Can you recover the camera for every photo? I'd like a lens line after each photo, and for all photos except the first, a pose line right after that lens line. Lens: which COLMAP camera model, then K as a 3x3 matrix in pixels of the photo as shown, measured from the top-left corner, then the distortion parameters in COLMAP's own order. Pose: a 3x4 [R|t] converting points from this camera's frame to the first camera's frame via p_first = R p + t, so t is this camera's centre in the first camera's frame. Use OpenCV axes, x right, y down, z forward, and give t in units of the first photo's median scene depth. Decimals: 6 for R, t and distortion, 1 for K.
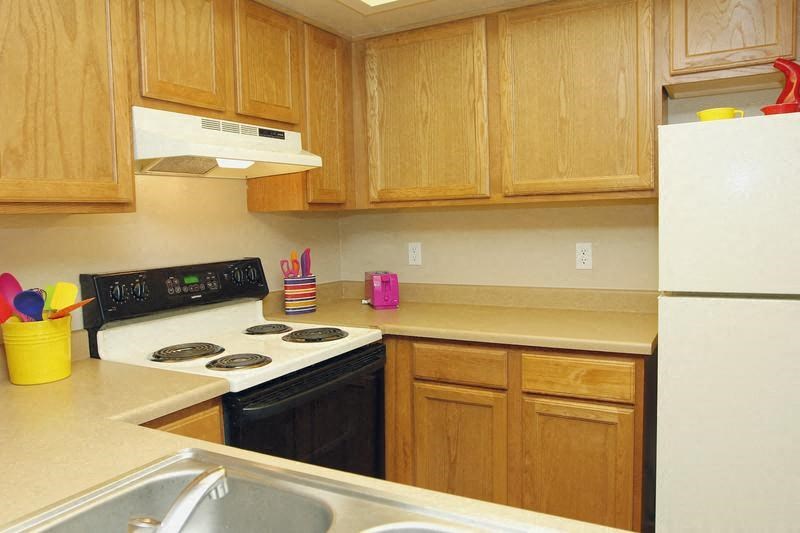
lens RADIAL K [[617.7, 0, 400.8], [0, 617.7, 252.0], [0, 0, 1]] dist [-0.002012, -0.000811]
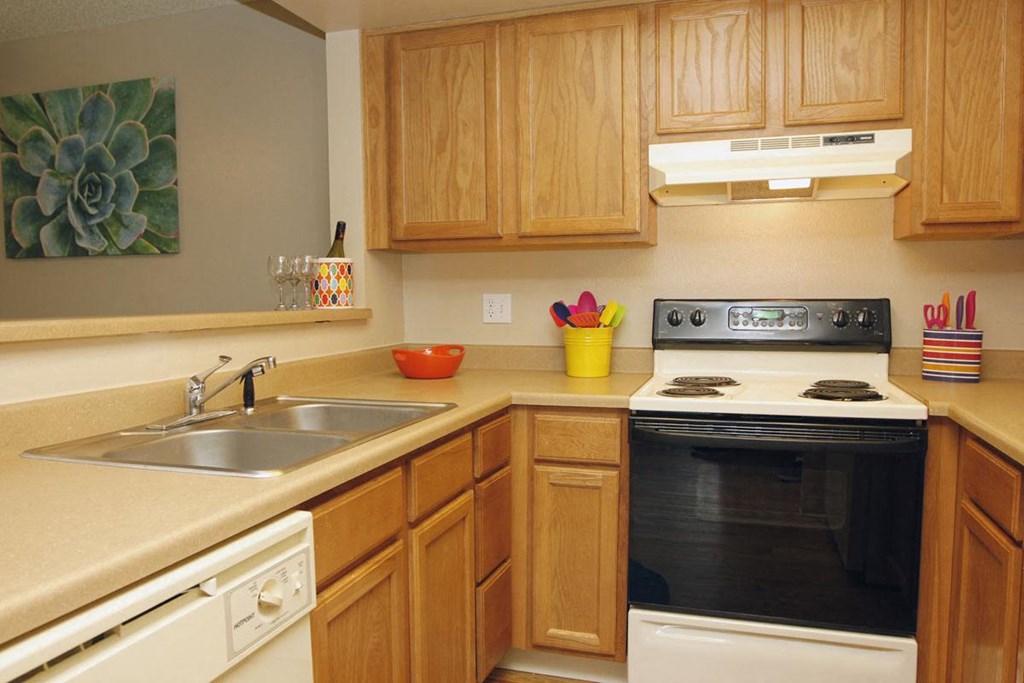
lens RADIAL K [[765.5, 0, 512.0], [0, 765.5, 341.5], [0, 0, 1]] dist [-0.001863, 0.000775]
pose [[0.205416, 0.094186, -0.974132, 0.727057], [-0.054544, 0.994913, 0.084693, 0.008773], [0.977154, 0.035736, 0.209508, 0.398998]]
